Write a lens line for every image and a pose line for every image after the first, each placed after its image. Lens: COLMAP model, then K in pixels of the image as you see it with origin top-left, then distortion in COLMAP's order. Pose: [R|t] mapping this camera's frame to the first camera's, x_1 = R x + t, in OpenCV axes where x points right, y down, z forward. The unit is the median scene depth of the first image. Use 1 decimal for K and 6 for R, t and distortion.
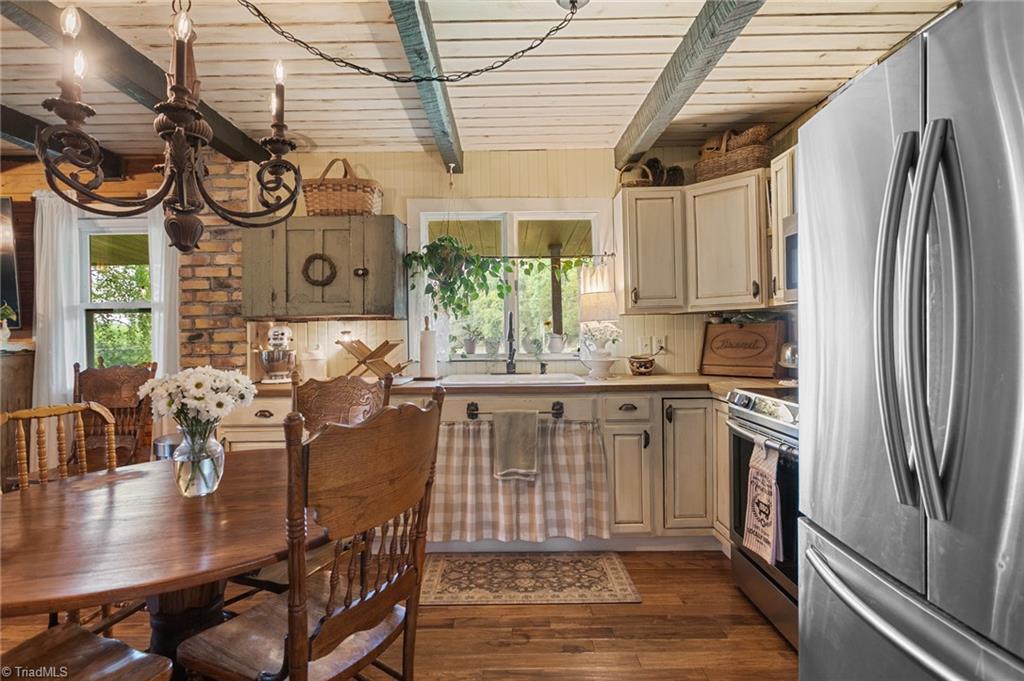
lens RADIAL K [[499.3, 0, 510.1], [0, 499.3, 330.0], [0, 0, 1]] dist [-0.001065, 0.001433]
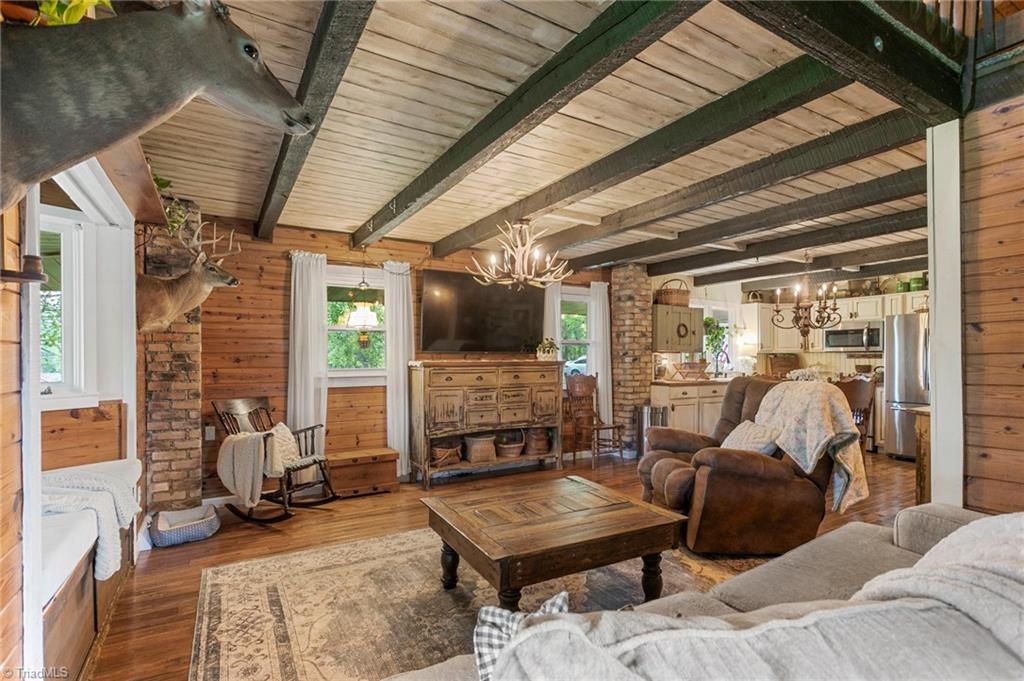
lens RADIAL K [[499.3, 0, 519.4], [0, 499.3, 351.2], [0, 0, 1]] dist [-0.001065, 0.001433]
pose [[0.855974, 0.024954, 0.516416, -2.168020], [-0.017973, 0.999667, -0.018515, 0.027723], [-0.516706, 0.006567, 0.856137, -0.546279]]
